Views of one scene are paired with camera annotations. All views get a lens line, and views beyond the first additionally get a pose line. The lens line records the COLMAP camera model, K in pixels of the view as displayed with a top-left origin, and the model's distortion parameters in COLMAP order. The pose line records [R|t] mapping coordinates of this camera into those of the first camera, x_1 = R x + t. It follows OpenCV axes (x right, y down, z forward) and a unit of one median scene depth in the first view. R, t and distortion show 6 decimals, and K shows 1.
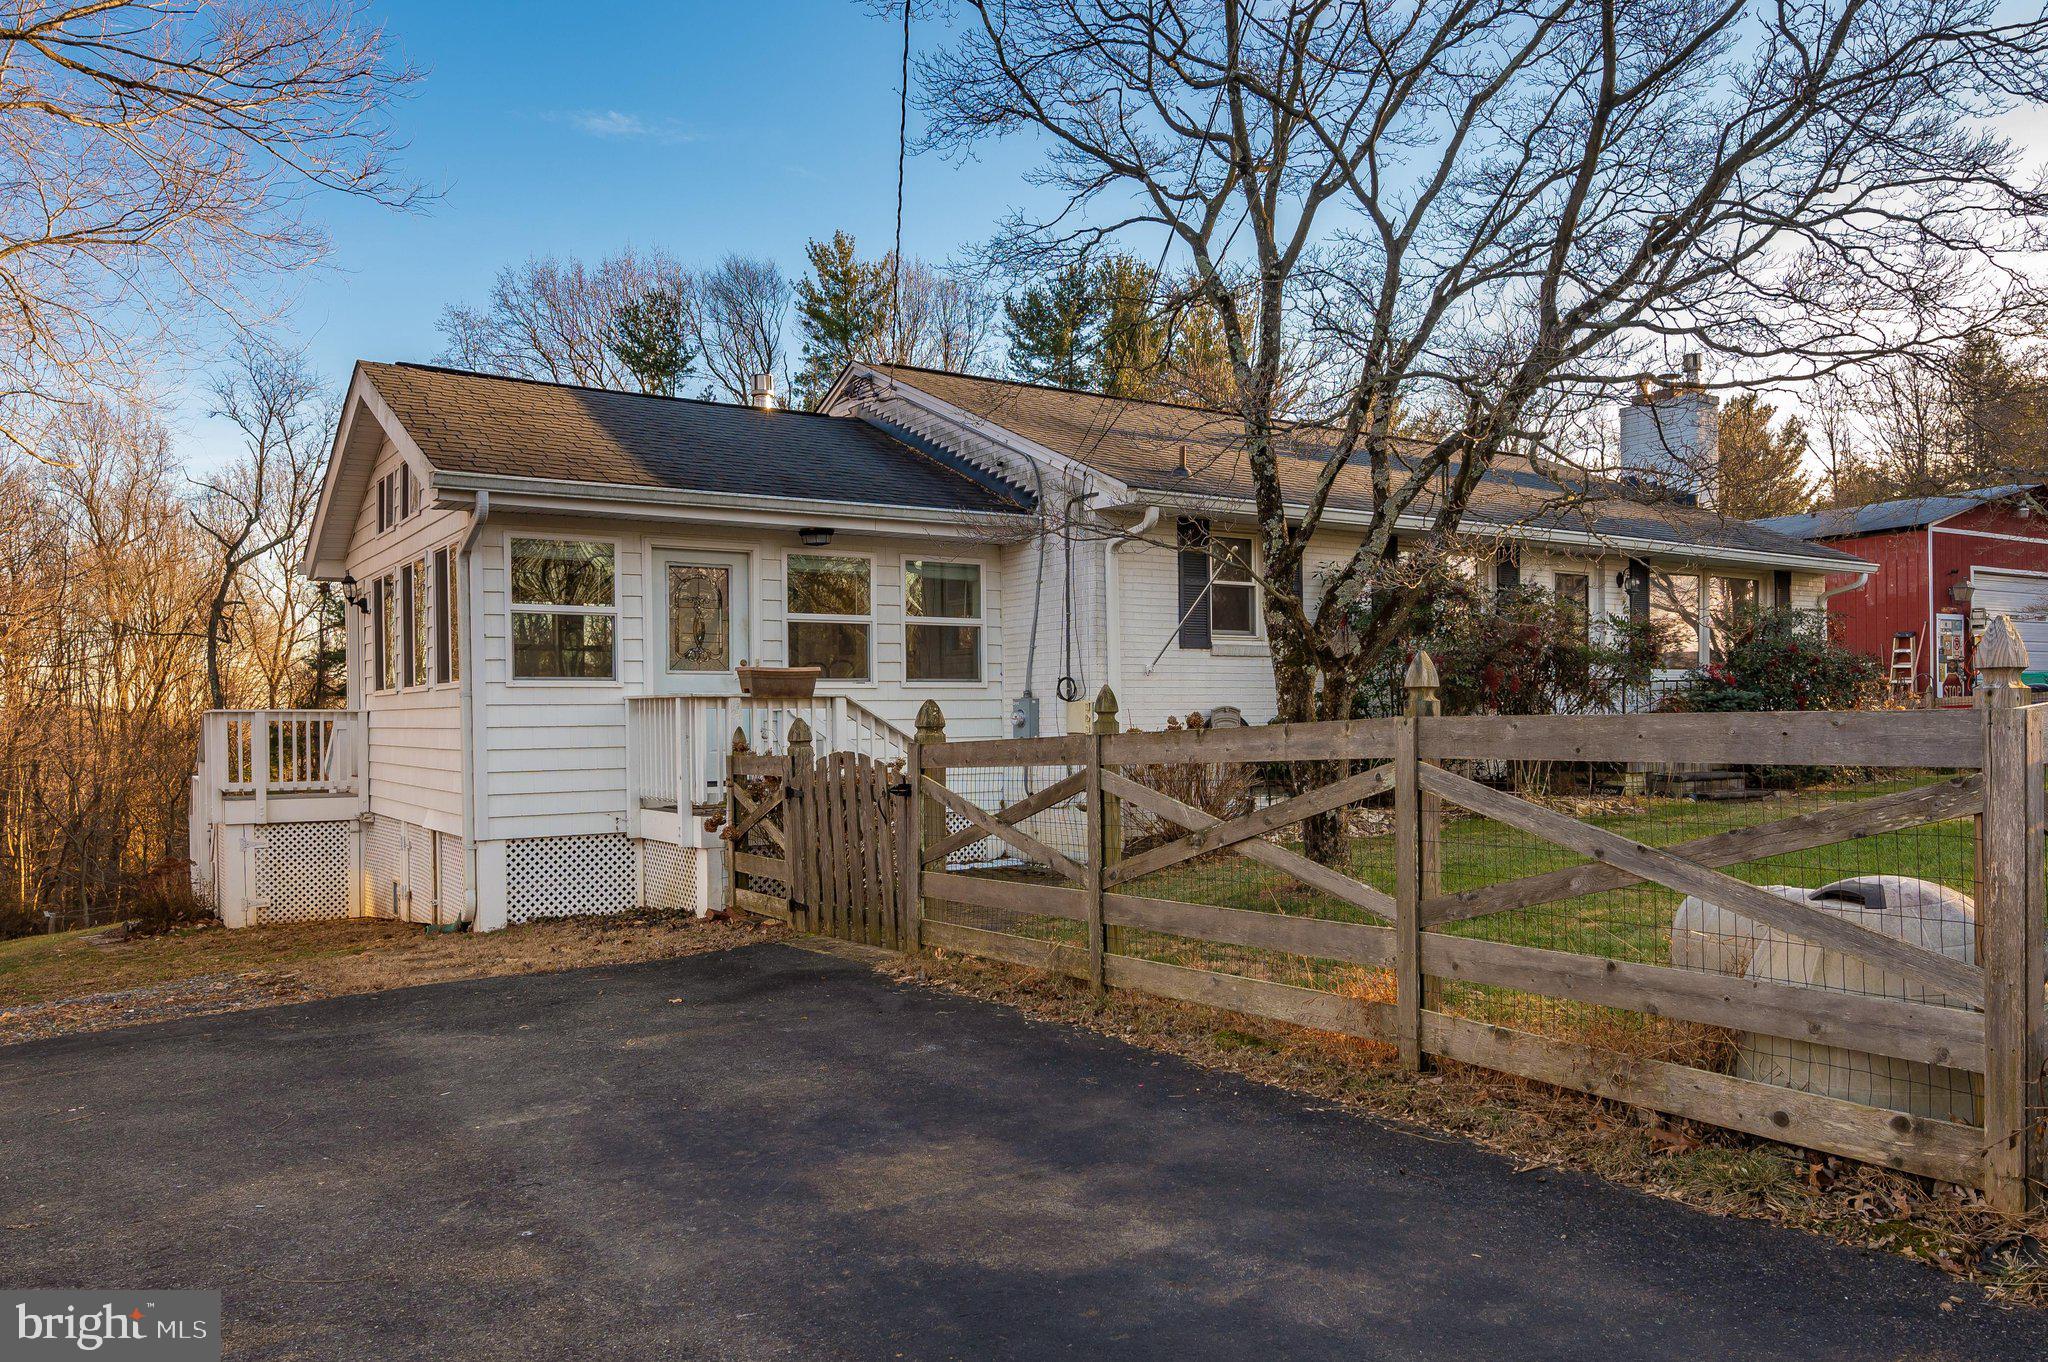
lens RADIAL K [[1456.8, 0, 1045.2], [0, 1456.8, 731.5], [0, 0, 1]] dist [0.003873, 0.001441]
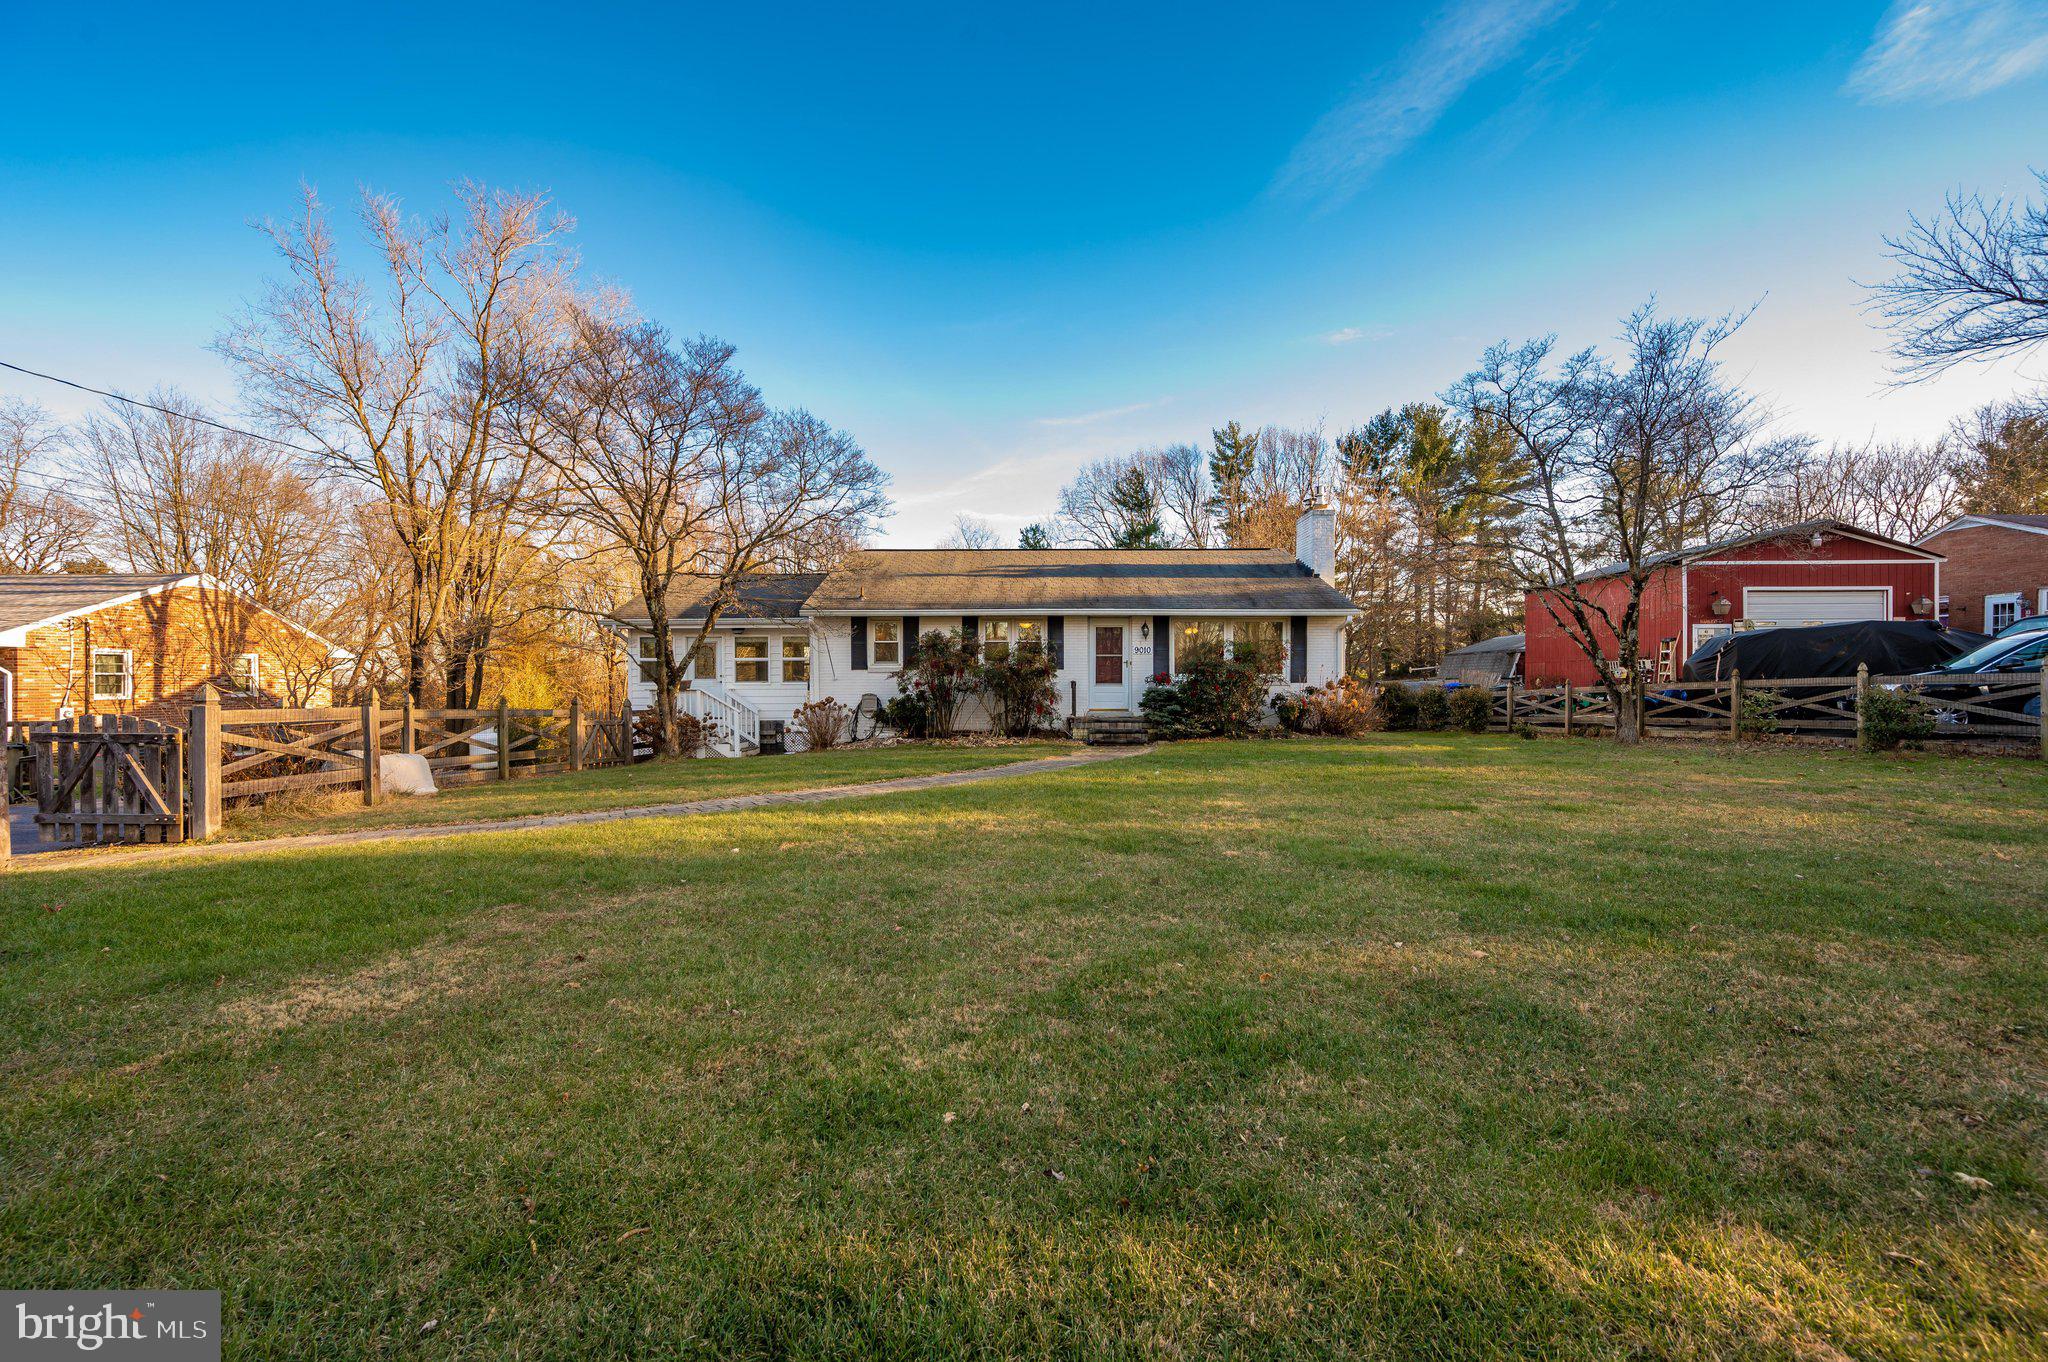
lens RADIAL K [[809.2, 0, 1029.0], [0, 809.2, 676.0], [0, 0, 1]] dist [0.002646, 0.000002]
pose [[0.830306, 0.005319, -0.557283, 0.962769], [-0.011804, 0.999898, -0.008043, -0.033914], [0.557183, 0.013257, 0.830284, 0.025770]]
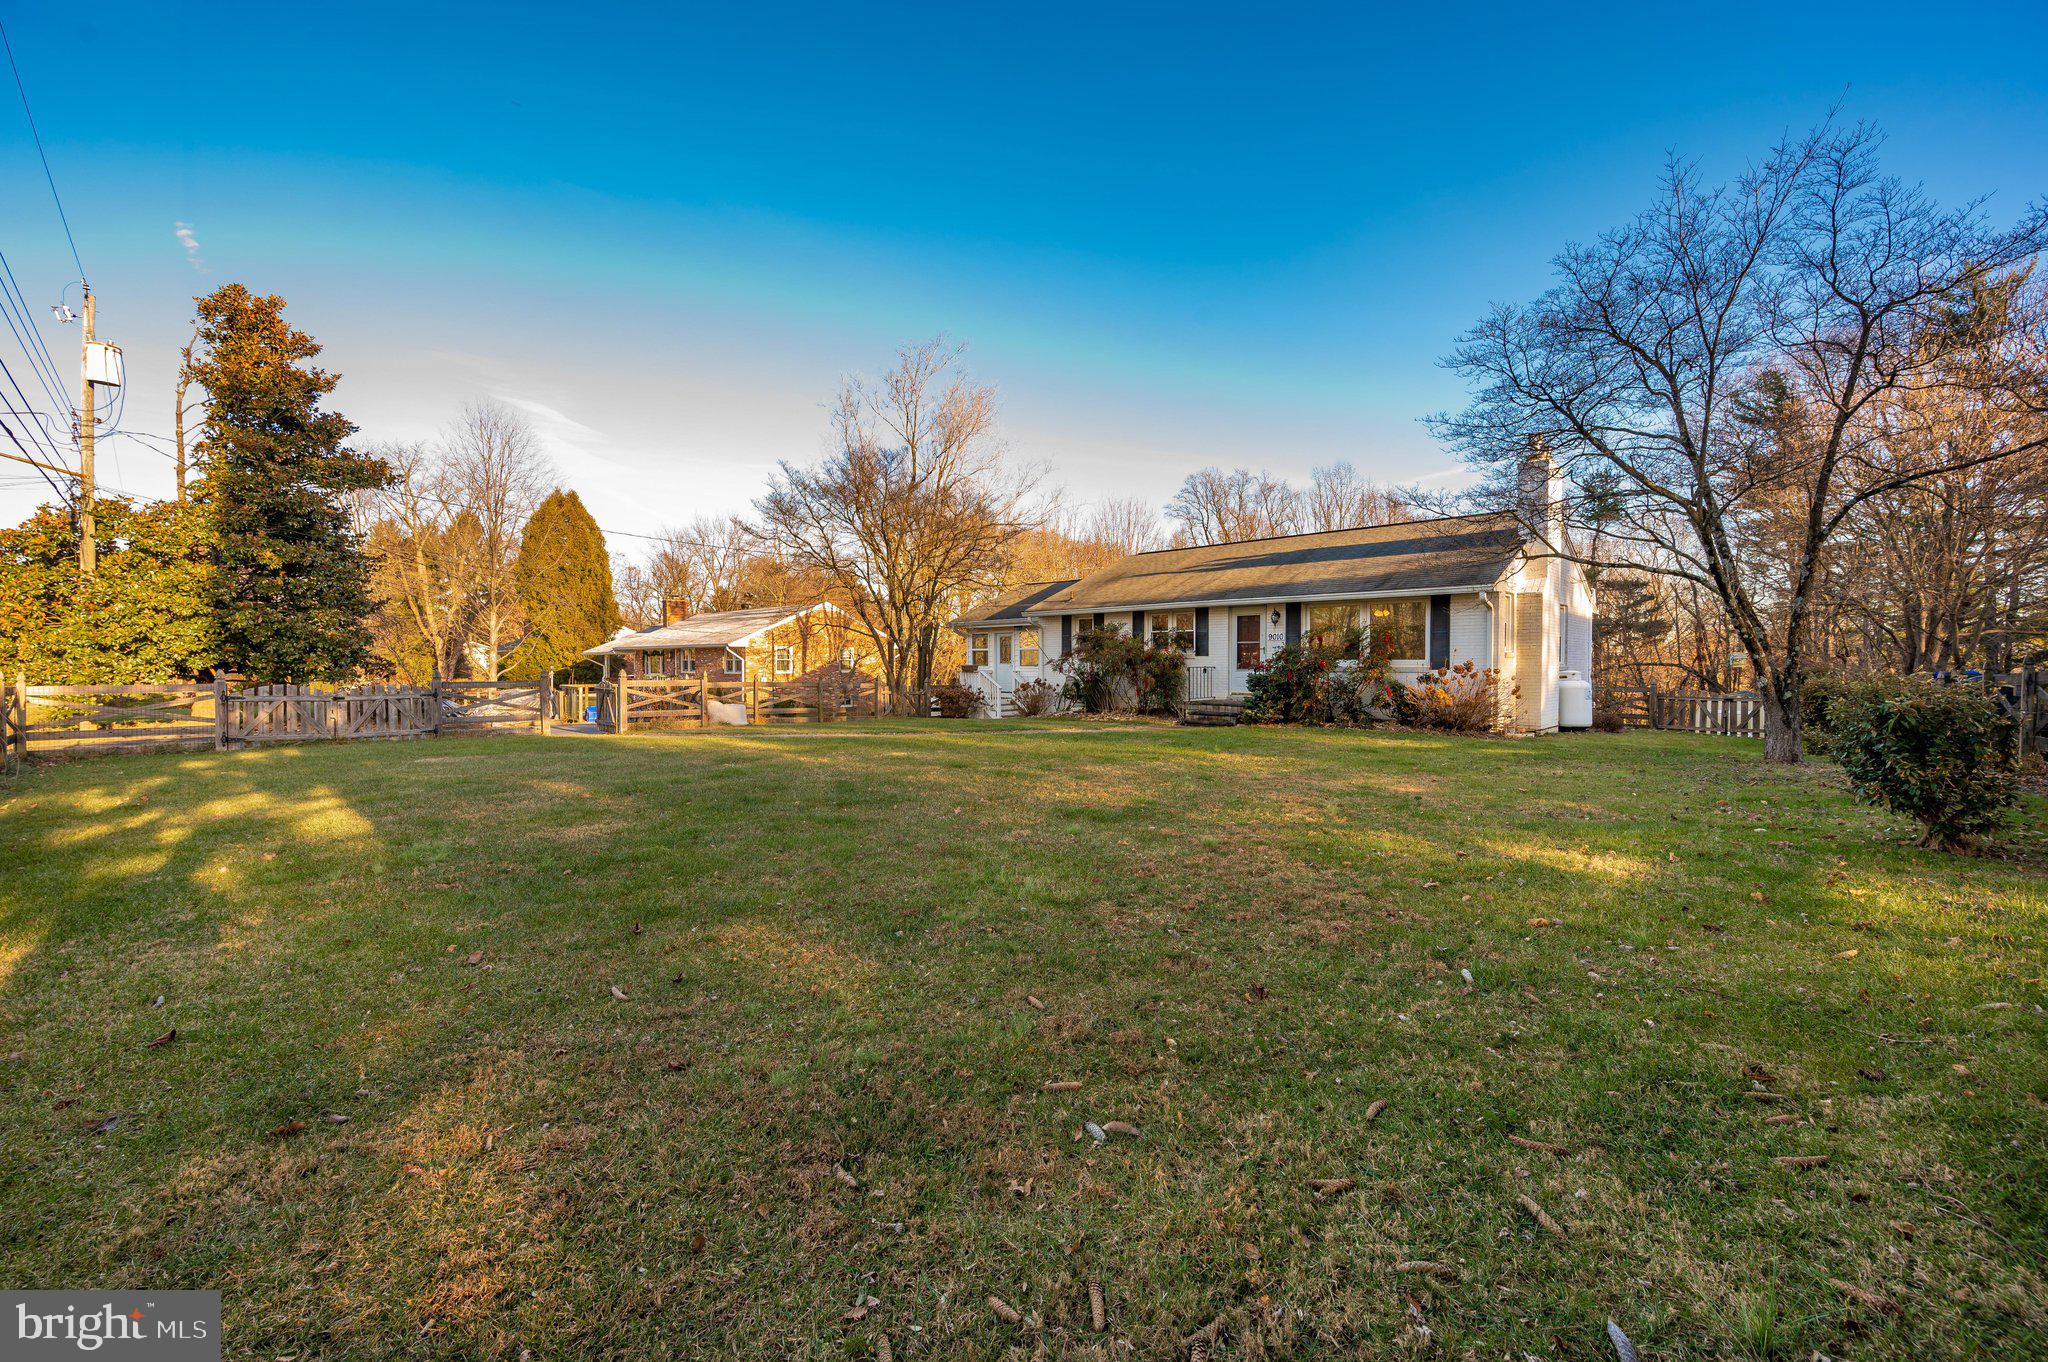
lens RADIAL K [[809.2, 0, 1029.0], [0, 809.2, 676.0], [0, 0, 1]] dist [0.002646, 0.000002]
pose [[0.221112, 0.027931, -0.974848, 1.551439], [-0.008628, 0.999607, 0.026683, -0.053729], [0.975210, 0.002511, 0.221266, 0.473045]]
